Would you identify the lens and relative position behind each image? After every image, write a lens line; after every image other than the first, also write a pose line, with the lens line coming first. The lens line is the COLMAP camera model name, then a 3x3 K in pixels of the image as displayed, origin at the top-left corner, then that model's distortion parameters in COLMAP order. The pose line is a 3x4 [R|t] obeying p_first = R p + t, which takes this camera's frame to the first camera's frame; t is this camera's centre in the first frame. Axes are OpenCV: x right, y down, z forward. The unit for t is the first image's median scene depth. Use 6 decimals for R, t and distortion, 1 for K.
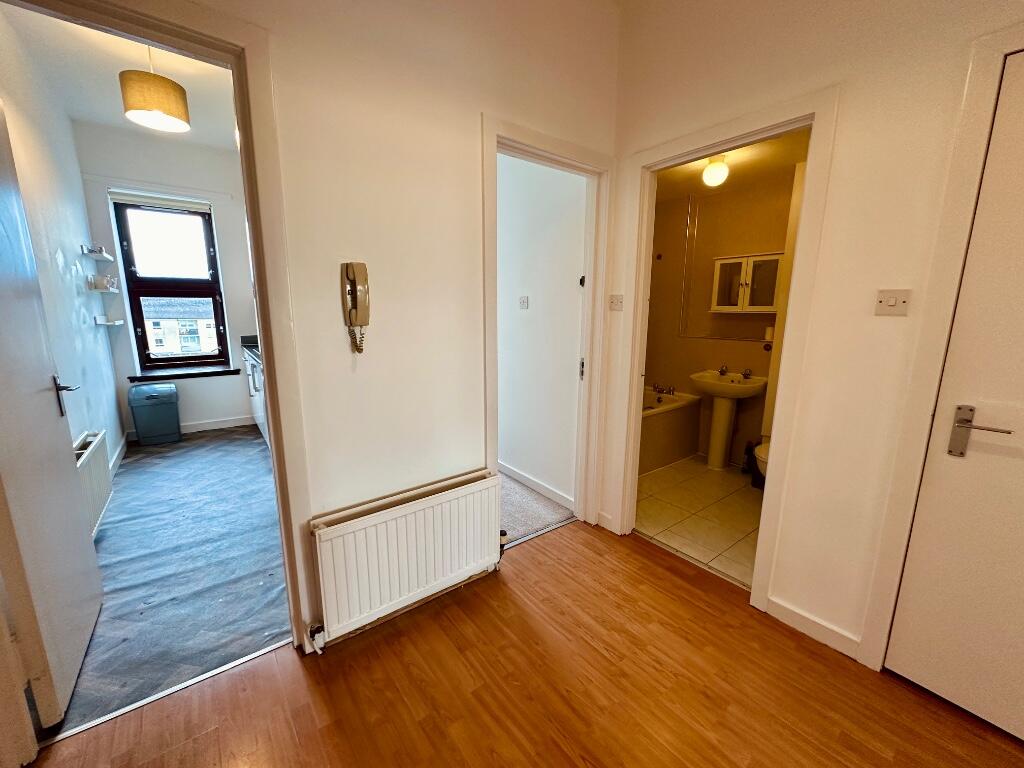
lens RADIAL K [[408.0, 0, 512.1], [0, 408.0, 385.9], [0, 0, 1]] dist [-0.005803, -0.000155]
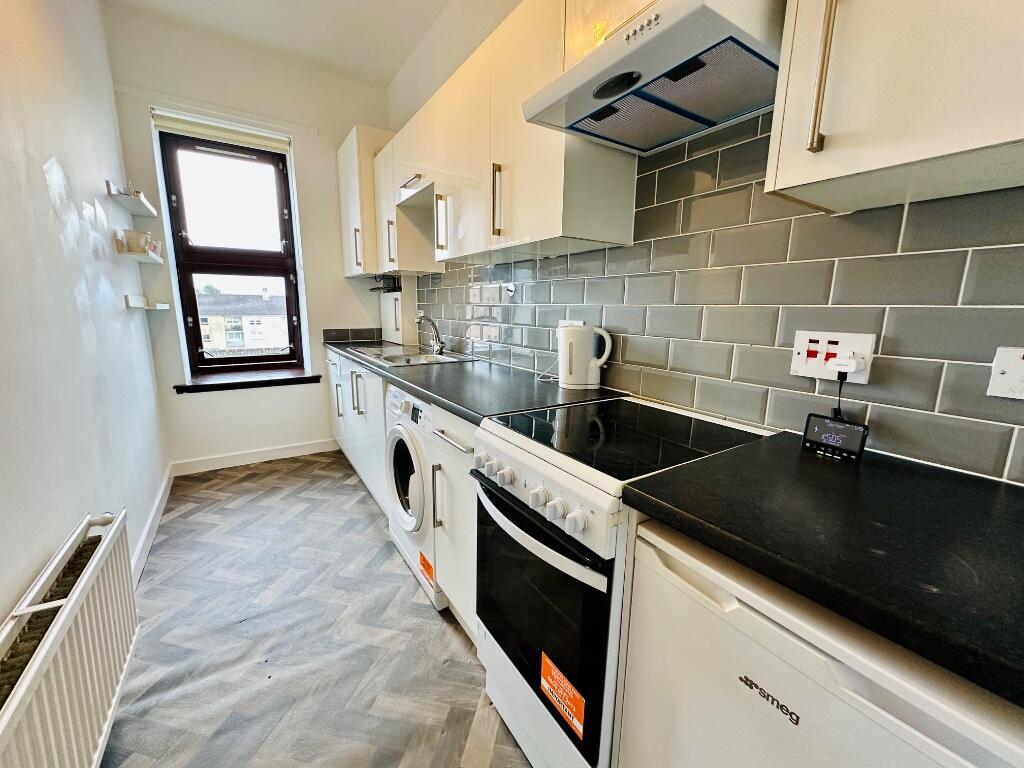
lens RADIAL K [[408.0, 0, 510.1], [0, 408.0, 386.0], [0, 0, 1]] dist [-0.005803, -0.000155]
pose [[0.997274, 0.019902, -0.071047, -0.300120], [-0.019815, 0.999802, 0.001919, -0.032577], [0.071071, -0.000505, 0.997471, 0.322017]]
